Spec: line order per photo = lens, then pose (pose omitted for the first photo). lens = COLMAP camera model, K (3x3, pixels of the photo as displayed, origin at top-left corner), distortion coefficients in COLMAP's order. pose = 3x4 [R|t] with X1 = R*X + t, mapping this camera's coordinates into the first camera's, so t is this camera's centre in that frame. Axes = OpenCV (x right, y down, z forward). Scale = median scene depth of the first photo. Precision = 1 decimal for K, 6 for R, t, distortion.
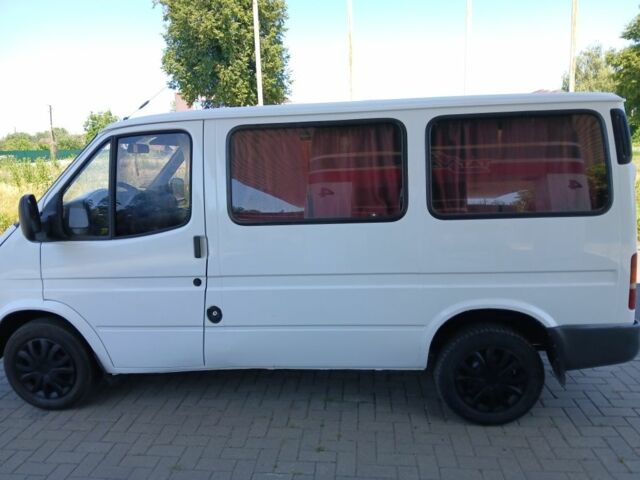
lens RADIAL K [[521.0, 0, 317.9], [0, 521.0, 240.2], [0, 0, 1]] dist [0.003049, 0.000205]
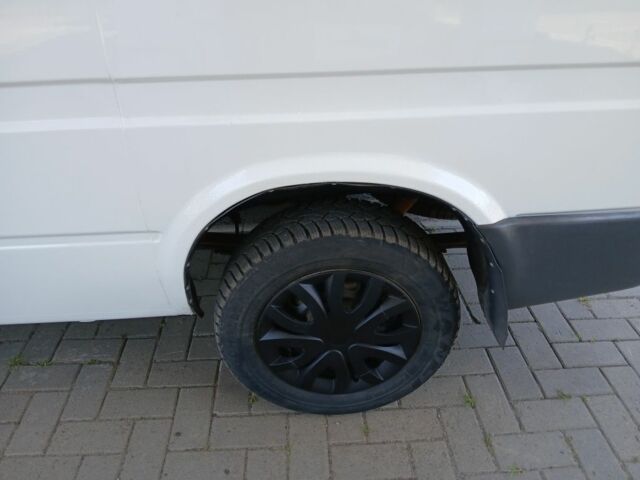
lens RADIAL K [[525.3, 0, 320.0], [0, 525.3, 240.0], [0, 0, 1]] dist [0.012395, -0.006789]
pose [[0.989622, -0.055622, 0.132497, 0.264023], [0.004059, 0.932501, 0.361145, 0.036979], [-0.143641, -0.356859, 0.923049, 0.632911]]
